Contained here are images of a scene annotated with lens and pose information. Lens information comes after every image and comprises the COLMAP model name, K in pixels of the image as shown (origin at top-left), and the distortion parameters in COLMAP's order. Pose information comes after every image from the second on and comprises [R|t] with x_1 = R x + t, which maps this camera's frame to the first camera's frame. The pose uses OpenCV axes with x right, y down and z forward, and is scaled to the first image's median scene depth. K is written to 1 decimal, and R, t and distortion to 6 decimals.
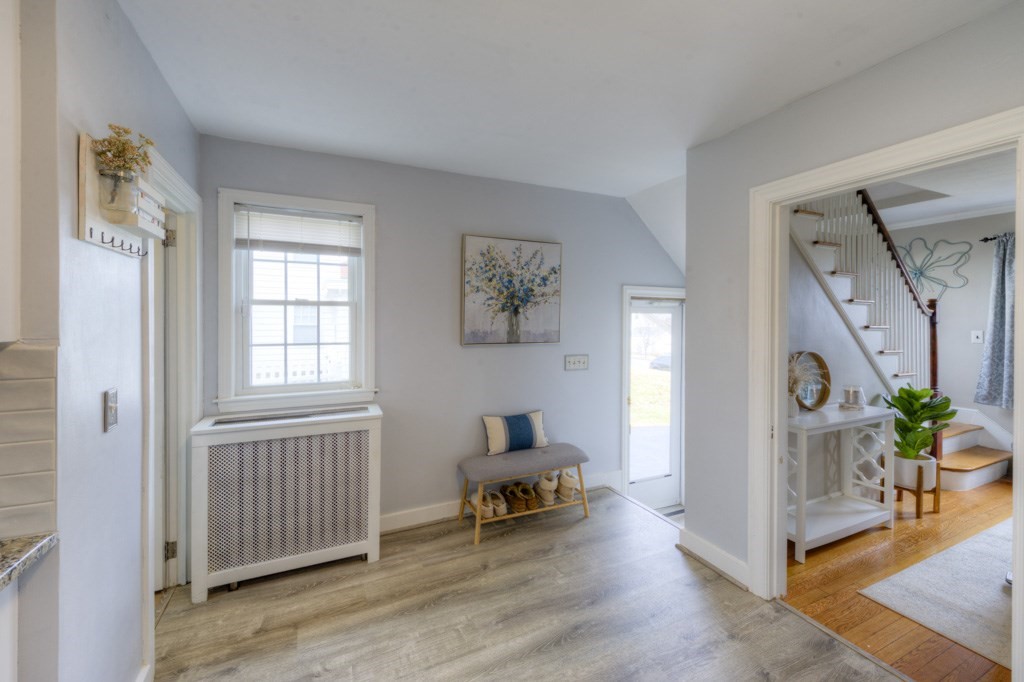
lens RADIAL K [[443.8, 0, 529.6], [0, 443.8, 320.5], [0, 0, 1]] dist [0.001081, 0.000103]
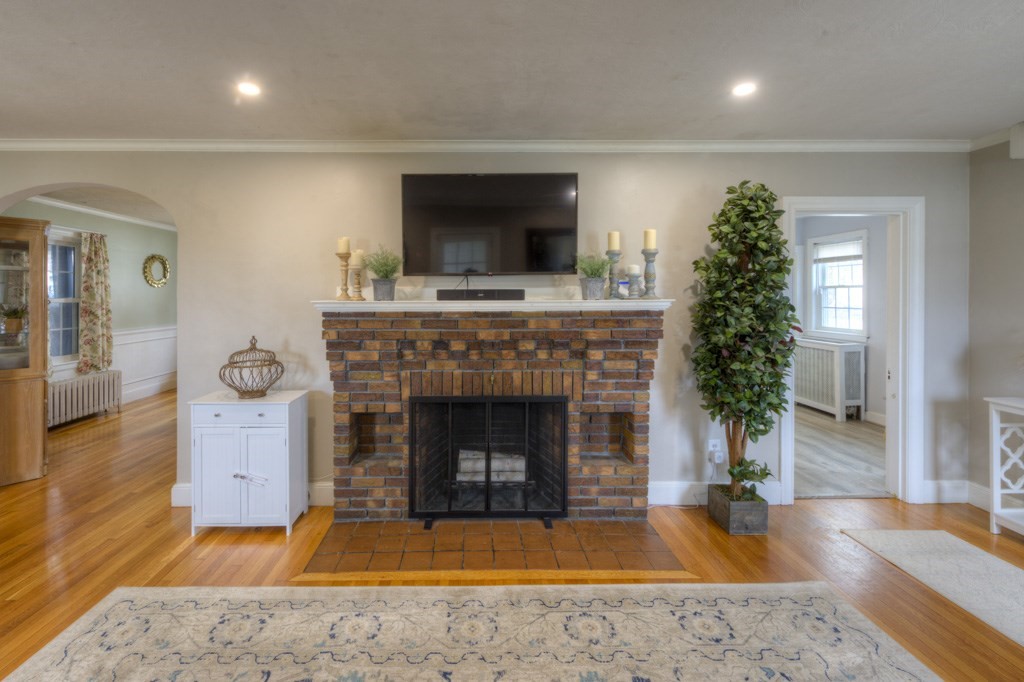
lens RADIAL K [[414.7, 0, 475.9], [0, 414.7, 297.2], [0, 0, 1]] dist [0.001181, 0.000052]
pose [[-0.435944, 0.002149, -0.899971, 1.759232], [0.000783, 0.999998, 0.002009, 0.000998], [0.899973, 0.000172, -0.435945, 0.331381]]
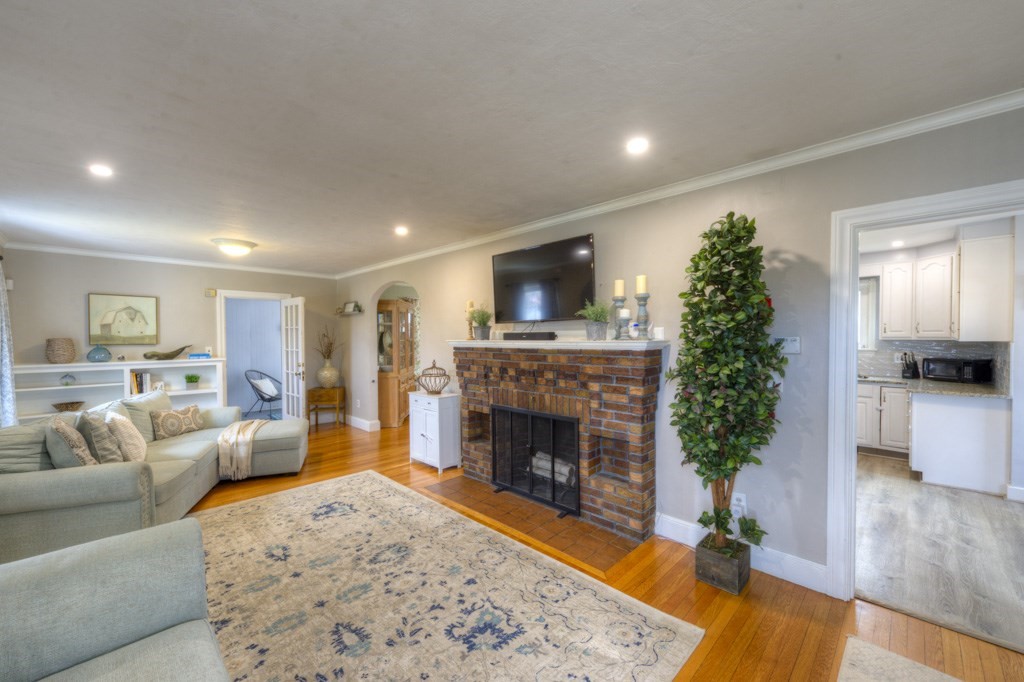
lens RADIAL K [[407.5, 0, 512.6], [0, 407.5, 342.6], [0, 0, 1]] dist [0.002879, -0.000231]
pose [[-0.945645, 0.009388, -0.325066, 1.377750], [0.004362, 0.999859, 0.016189, -0.003537], [0.325172, 0.013892, -0.945553, 1.094268]]
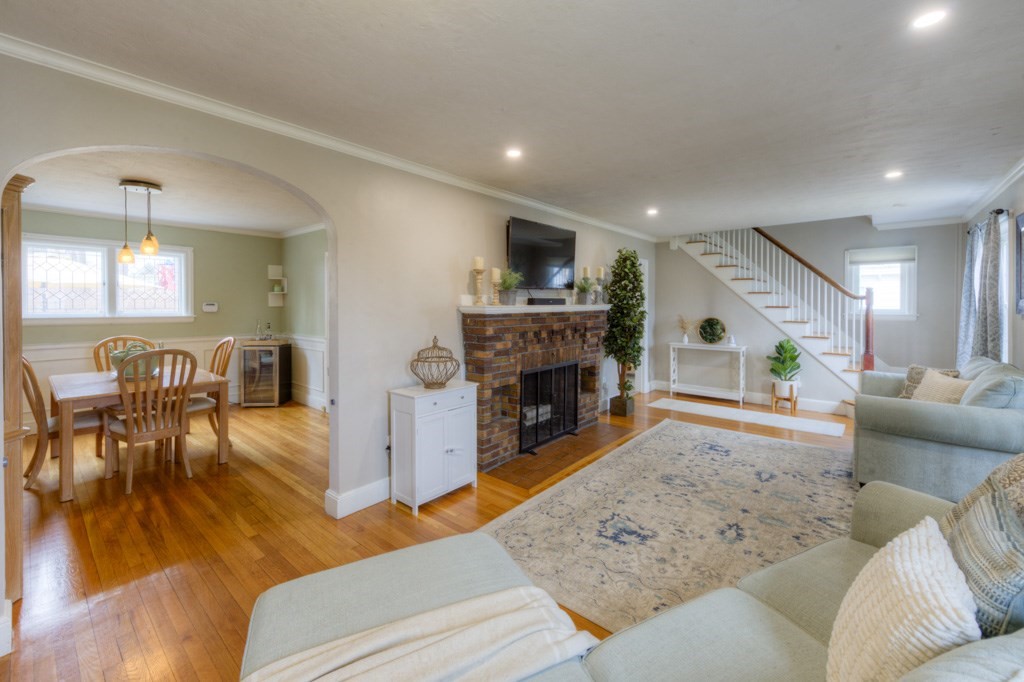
lens RADIAL K [[417.1, 0, 508.5], [0, 417.1, 308.5], [0, 0, 1]] dist [0.001187, -0.000007]
pose [[0.393003, 0.008200, -0.919501, 2.215373], [0.002062, 0.999950, 0.009799, 0.007146], [0.919535, -0.005747, 0.392967, -0.753156]]
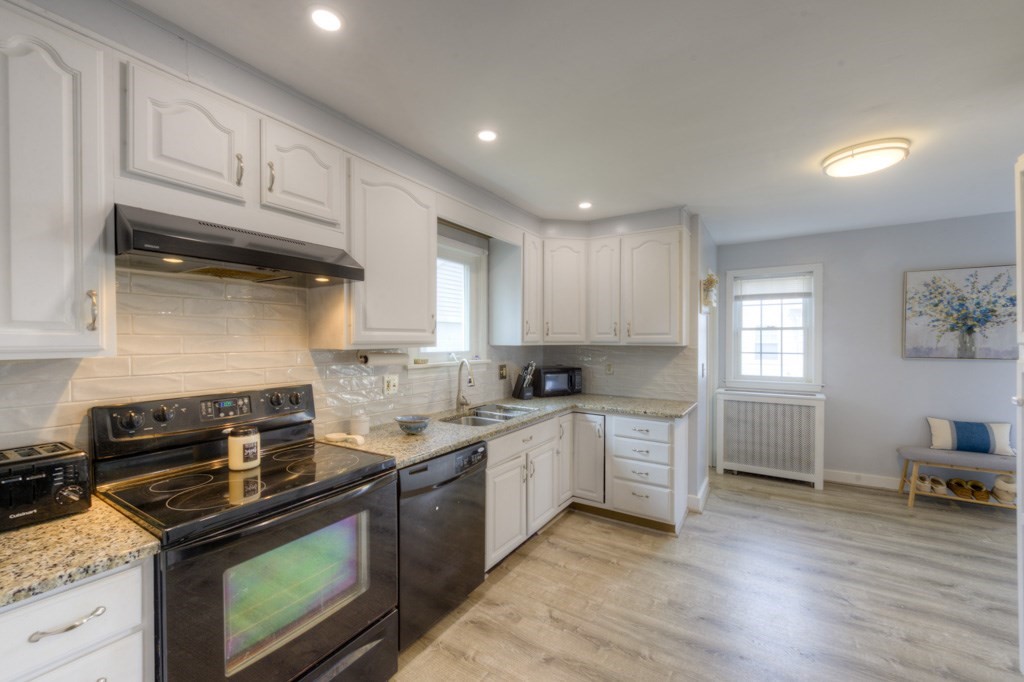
lens RADIAL K [[407.5, 0, 512.6], [0, 407.5, 342.6], [0, 0, 1]] dist [0.002879, -0.000231]
pose [[0.520167, 0.005242, -0.854048, 0.294752], [0.001414, 0.999975, 0.006998, 0.001420], [0.854063, -0.004848, 0.520147, -0.633504]]
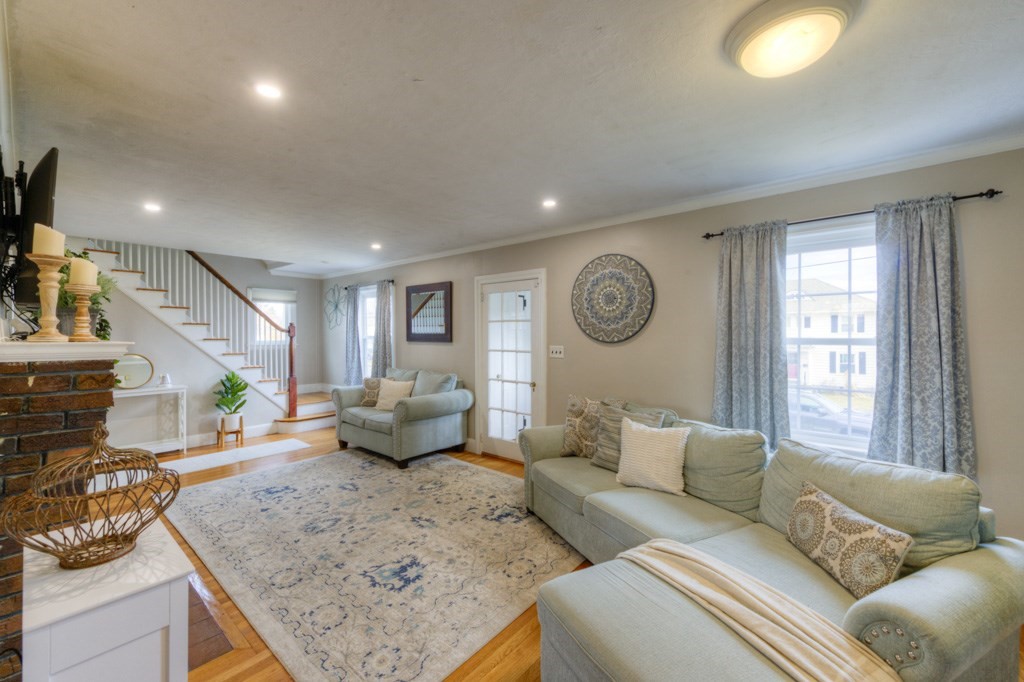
lens RADIAL K [[408.7, 0, 508.0], [0, 408.7, 337.0], [0, 0, 1]] dist [0.003185, 0.000183]
pose [[0.917457, -0.005769, 0.397794, 1.365758], [0.002856, 0.999965, 0.007917, -0.000546], [-0.397825, -0.006127, 0.917441, -1.040618]]
